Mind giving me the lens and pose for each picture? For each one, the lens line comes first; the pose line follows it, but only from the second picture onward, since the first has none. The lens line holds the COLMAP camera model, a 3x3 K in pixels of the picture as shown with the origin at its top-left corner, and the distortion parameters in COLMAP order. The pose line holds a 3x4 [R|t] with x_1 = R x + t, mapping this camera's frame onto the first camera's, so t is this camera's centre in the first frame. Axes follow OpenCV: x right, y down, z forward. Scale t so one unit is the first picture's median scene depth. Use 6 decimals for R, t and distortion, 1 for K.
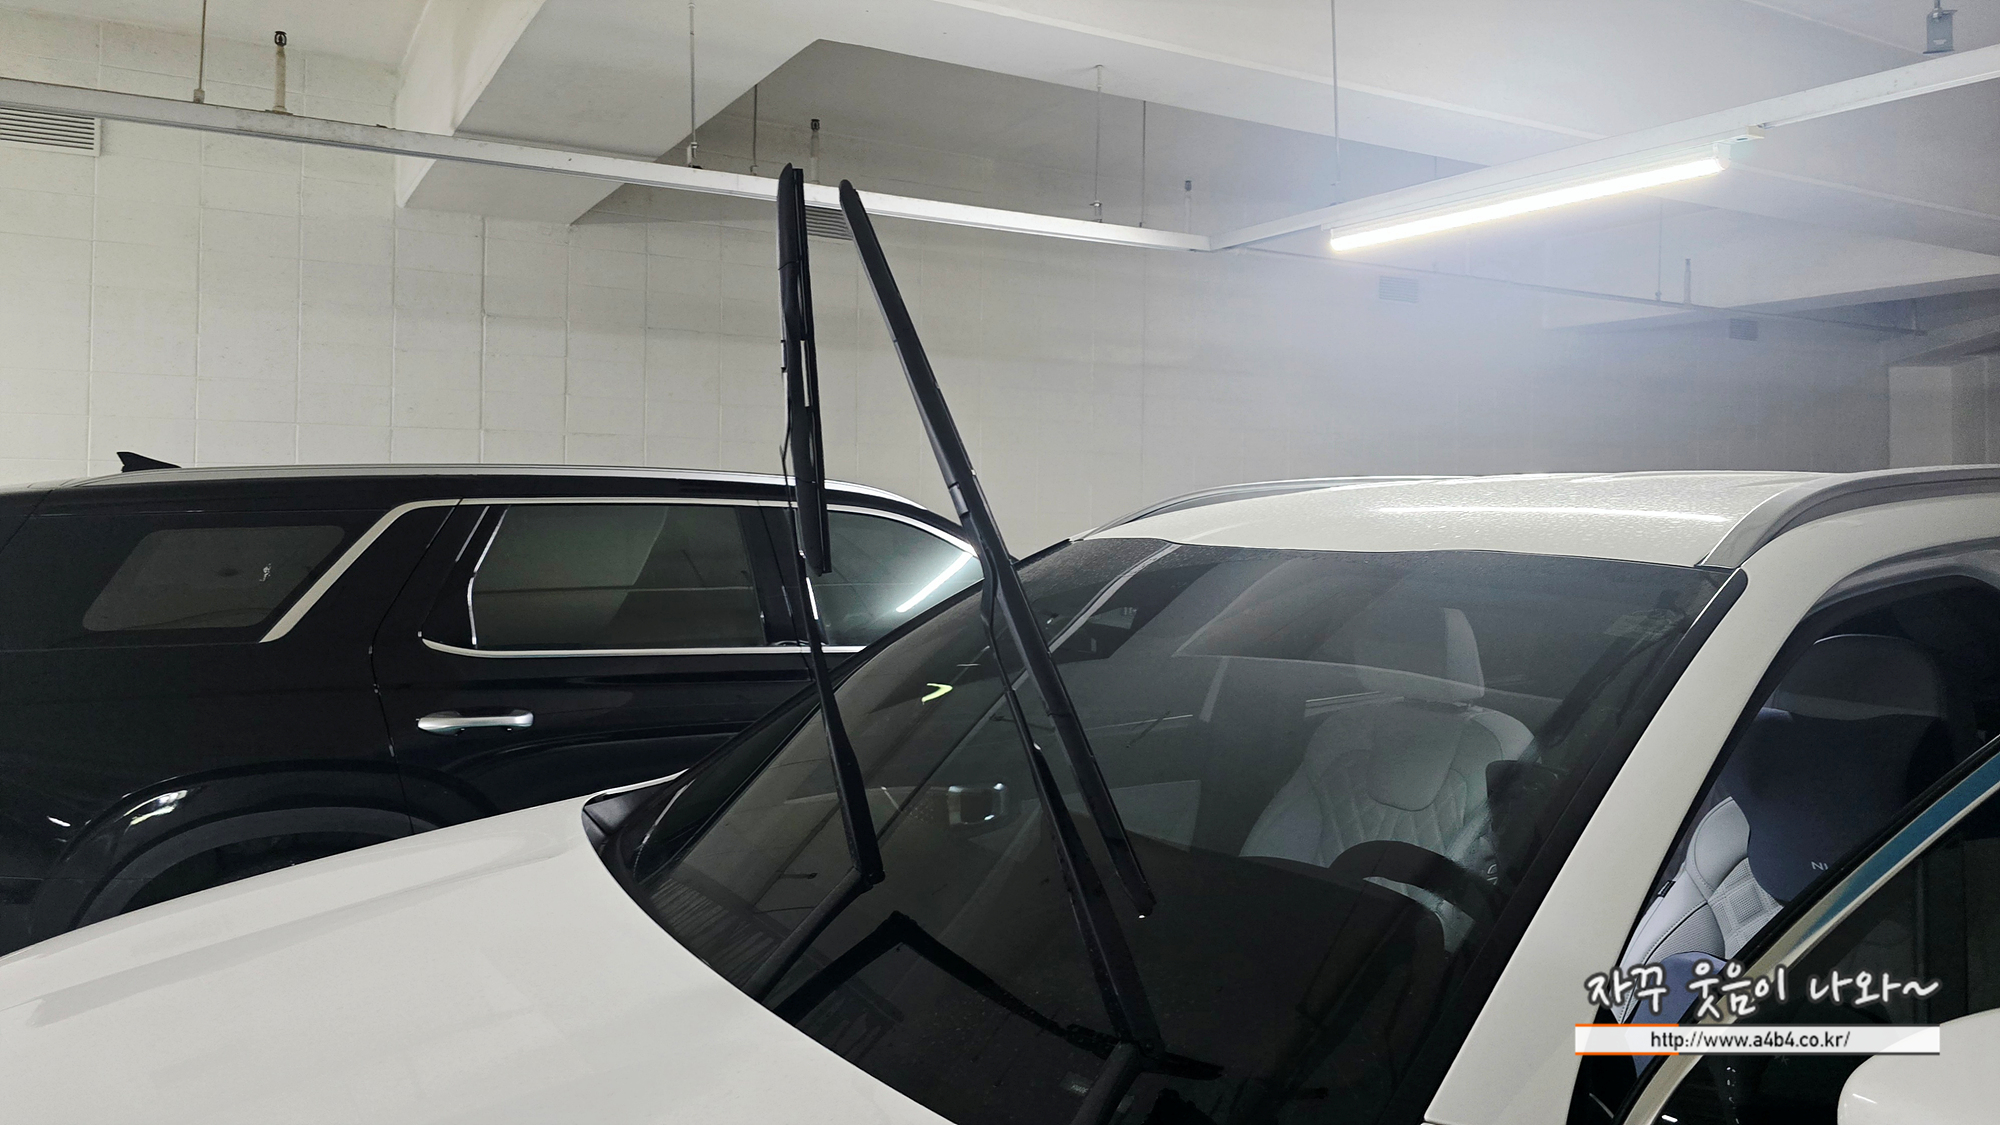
lens RADIAL K [[1402.8, 0, 999.3], [0, 1402.8, 522.5], [0, 0, 1]] dist [0.088069, -0.115226]
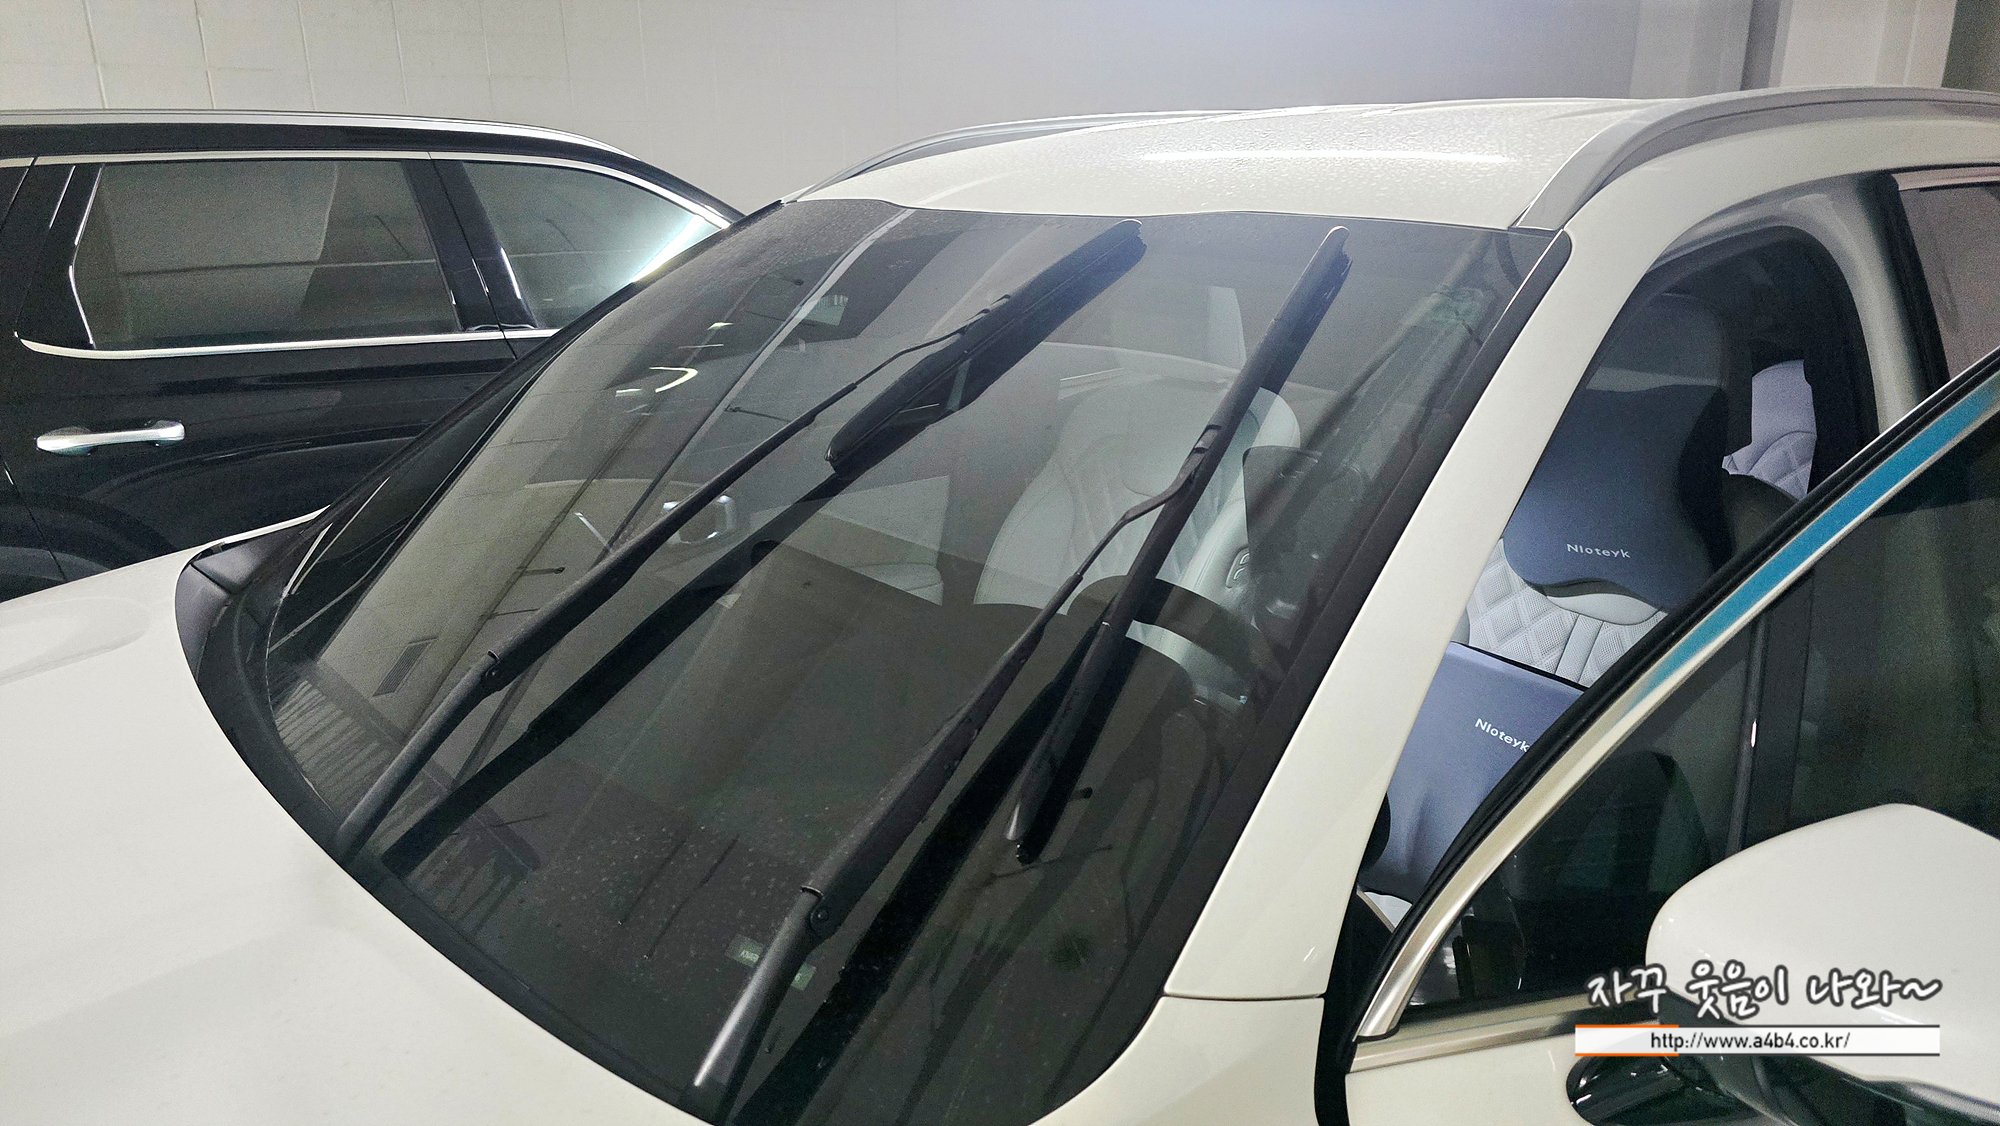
lens RADIAL K [[1342.0, 0, 1001.1], [0, 1342.0, 681.9], [0, 0, 1]] dist [0.011360, -0.002532]
pose [[0.986736, -0.075385, 0.143767, 0.040448], [0.018904, 0.932970, 0.359457, -0.005280], [-0.161228, -0.351971, 0.922020, 0.138268]]
